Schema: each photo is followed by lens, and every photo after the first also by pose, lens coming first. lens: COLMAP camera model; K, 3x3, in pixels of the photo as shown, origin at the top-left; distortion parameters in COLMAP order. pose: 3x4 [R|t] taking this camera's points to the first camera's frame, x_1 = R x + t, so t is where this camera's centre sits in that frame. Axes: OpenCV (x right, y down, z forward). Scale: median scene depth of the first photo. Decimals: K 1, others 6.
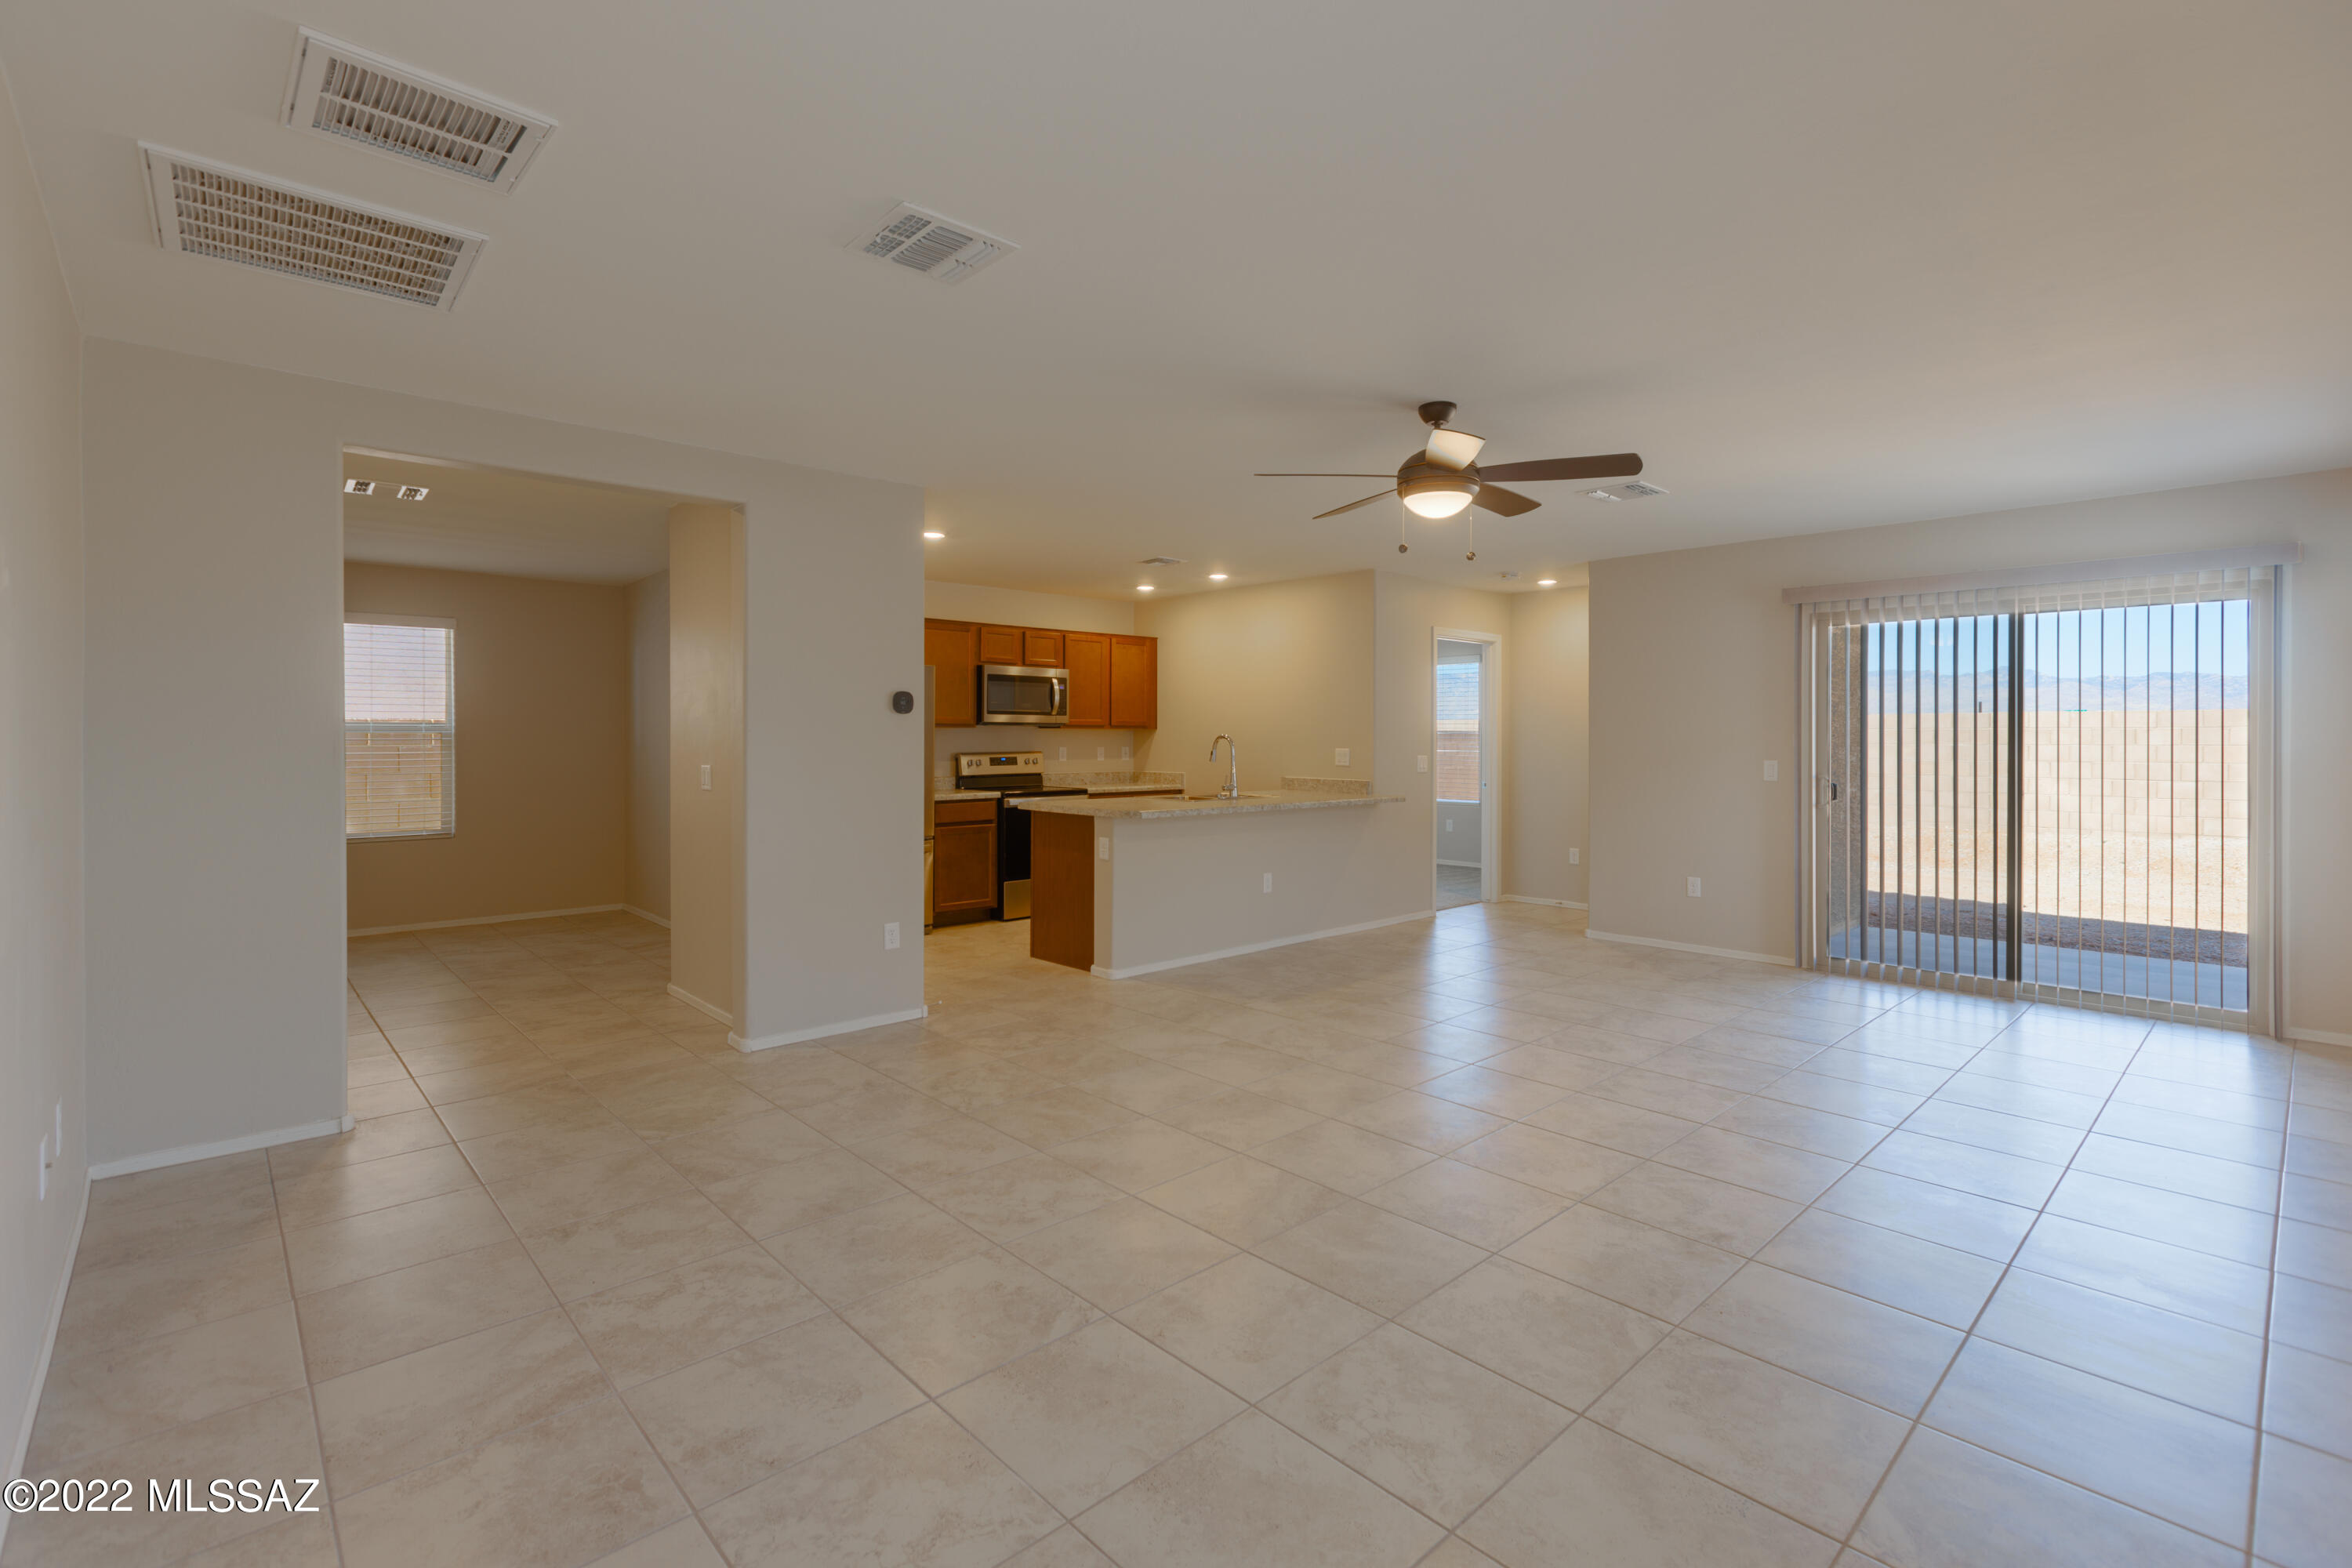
lens RADIAL K [[1062.0, 0, 1157.9], [0, 1062.0, 751.6], [0, 0, 1]] dist [0.004264, -0.000377]
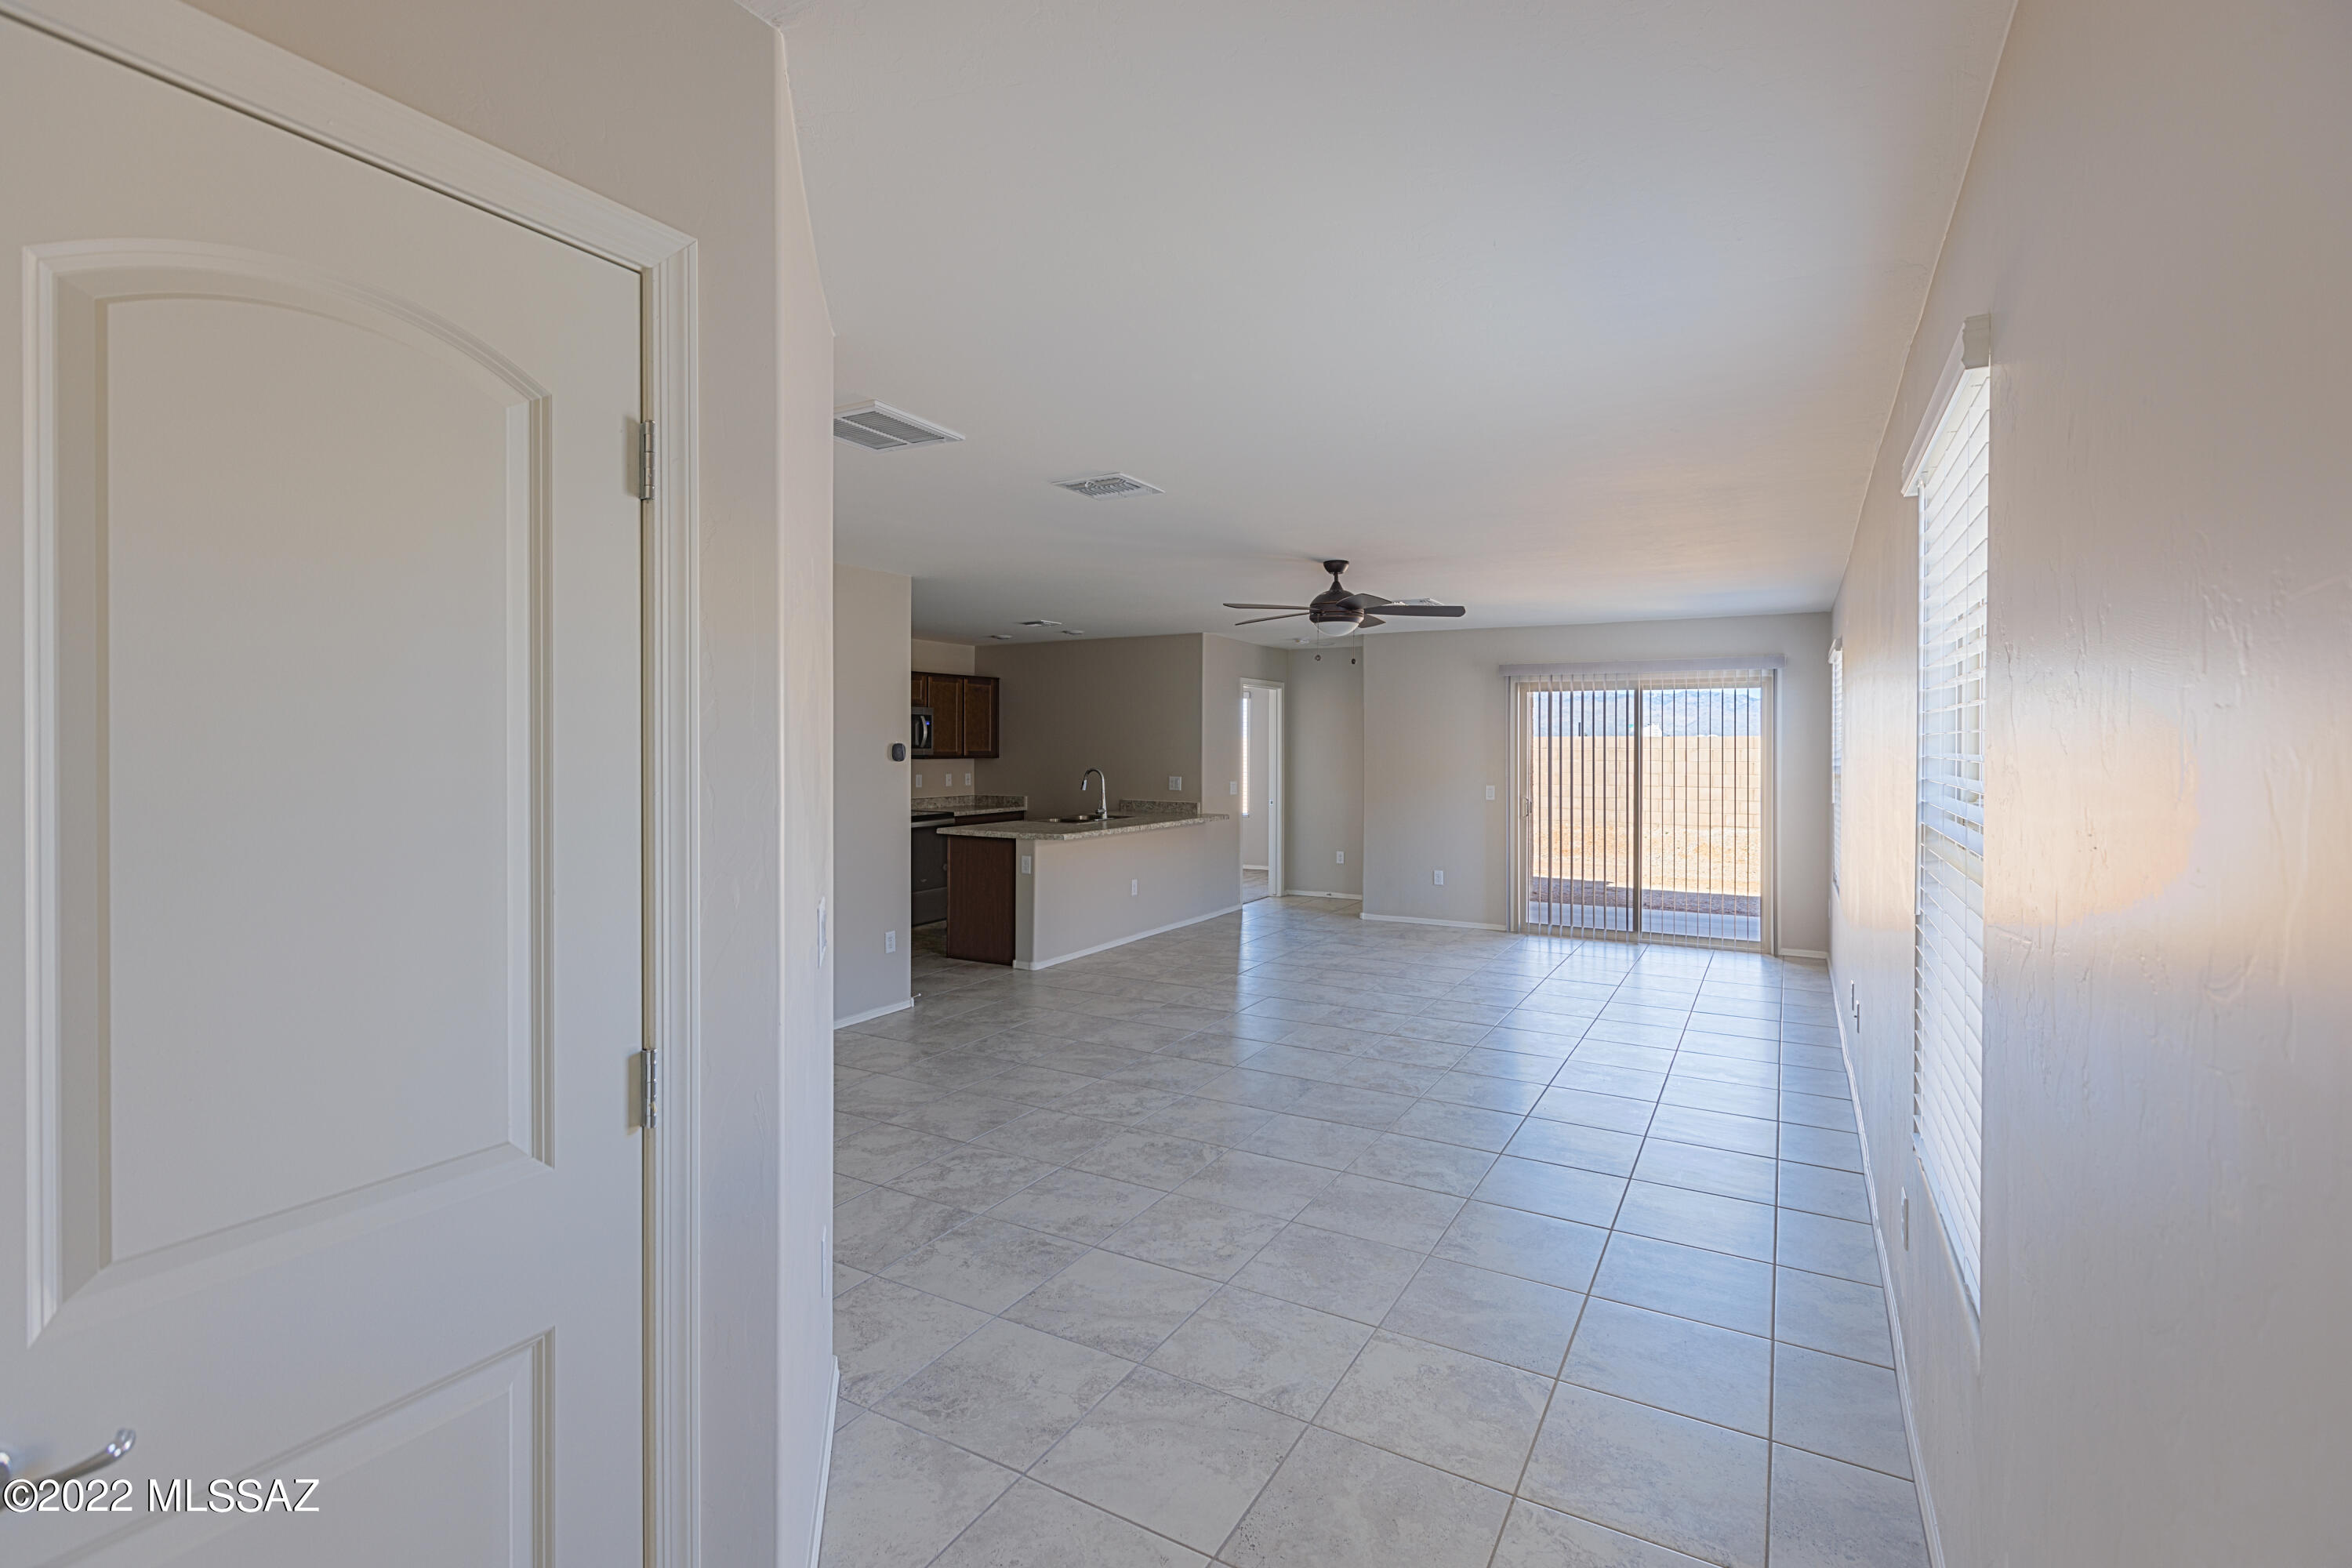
lens RADIAL K [[1067.4, 0, 1163.8], [0, 1067.4, 764.3], [0, 0, 1]] dist [-0.000410, -0.000160]
pose [[0.955443, -0.007030, 0.295093, -0.296168], [0.005232, 0.999963, 0.006882, -0.037395], [-0.295130, -0.005032, 0.955444, -0.259654]]
